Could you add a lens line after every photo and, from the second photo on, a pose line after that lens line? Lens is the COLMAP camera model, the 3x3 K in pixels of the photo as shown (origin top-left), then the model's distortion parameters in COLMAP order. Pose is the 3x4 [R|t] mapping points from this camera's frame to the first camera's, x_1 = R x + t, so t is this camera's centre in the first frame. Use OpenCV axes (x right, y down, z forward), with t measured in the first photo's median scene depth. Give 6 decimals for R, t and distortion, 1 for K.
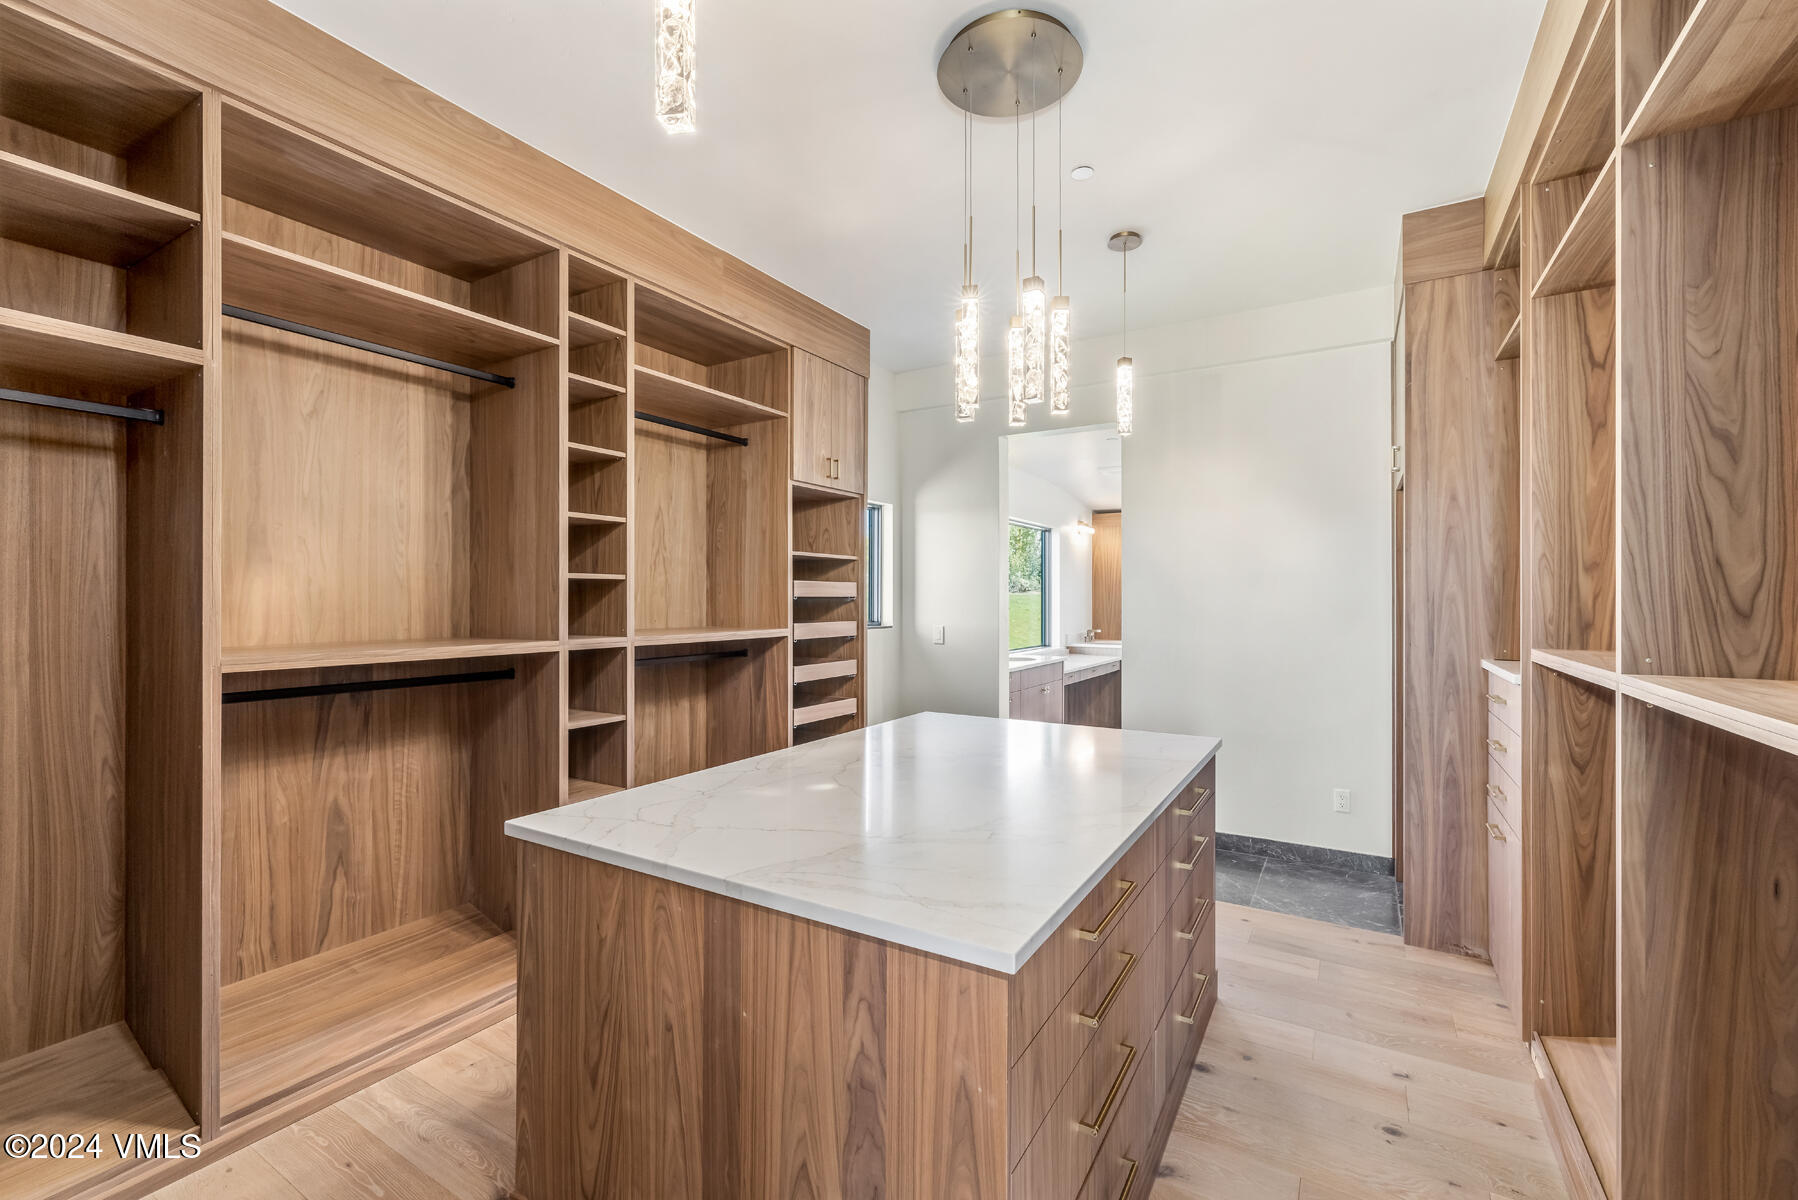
lens RADIAL K [[767.5, 0, 899.3], [0, 767.5, 600.5], [0, 0, 1]] dist [-0.002364, 0.000016]
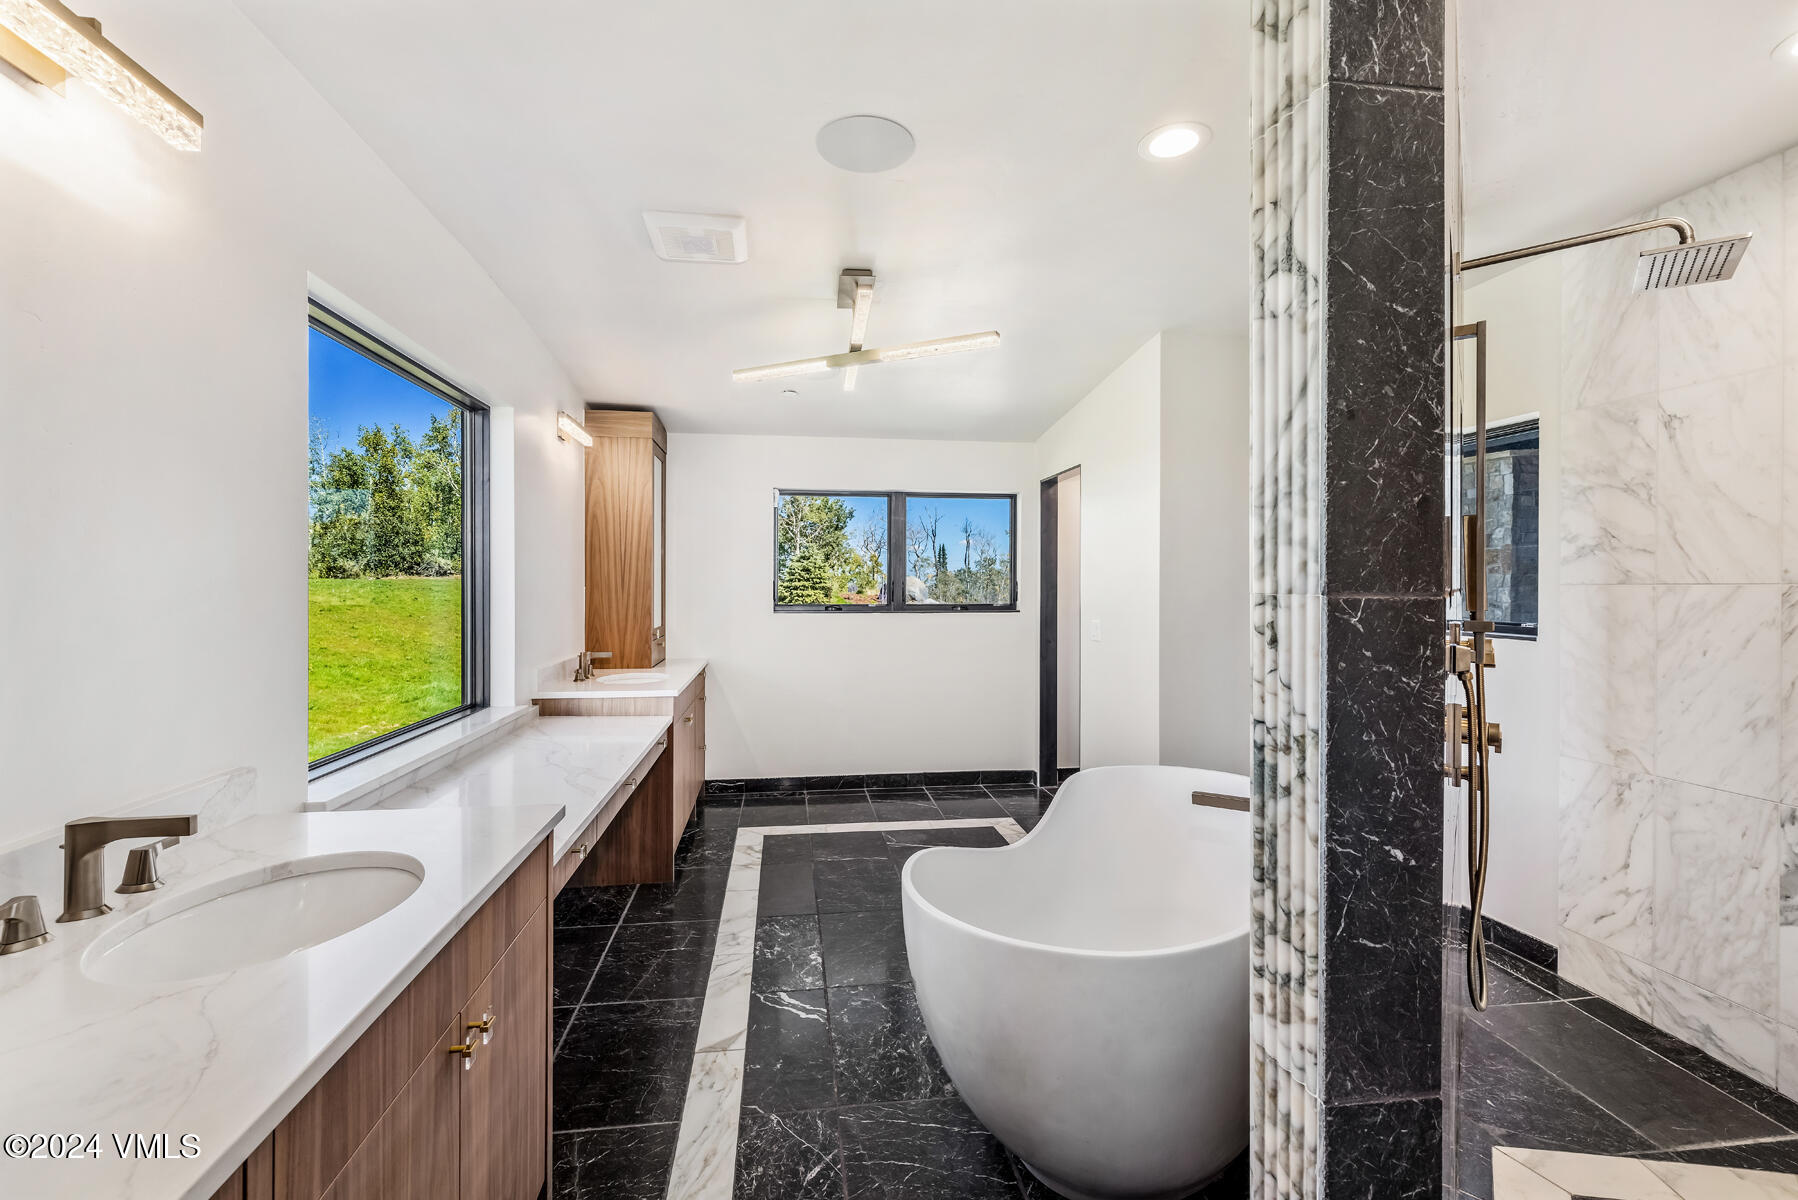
lens RADIAL K [[767.5, 0, 895.5], [0, 767.5, 589.5], [0, 0, 1]] dist [-0.002364, 0.000016]
pose [[0.771411, 0.000623, 0.636336, 0.101854], [-0.002623, 0.999994, 0.002201, -0.000043], [-0.636331, -0.003367, 0.771409, 0.534042]]
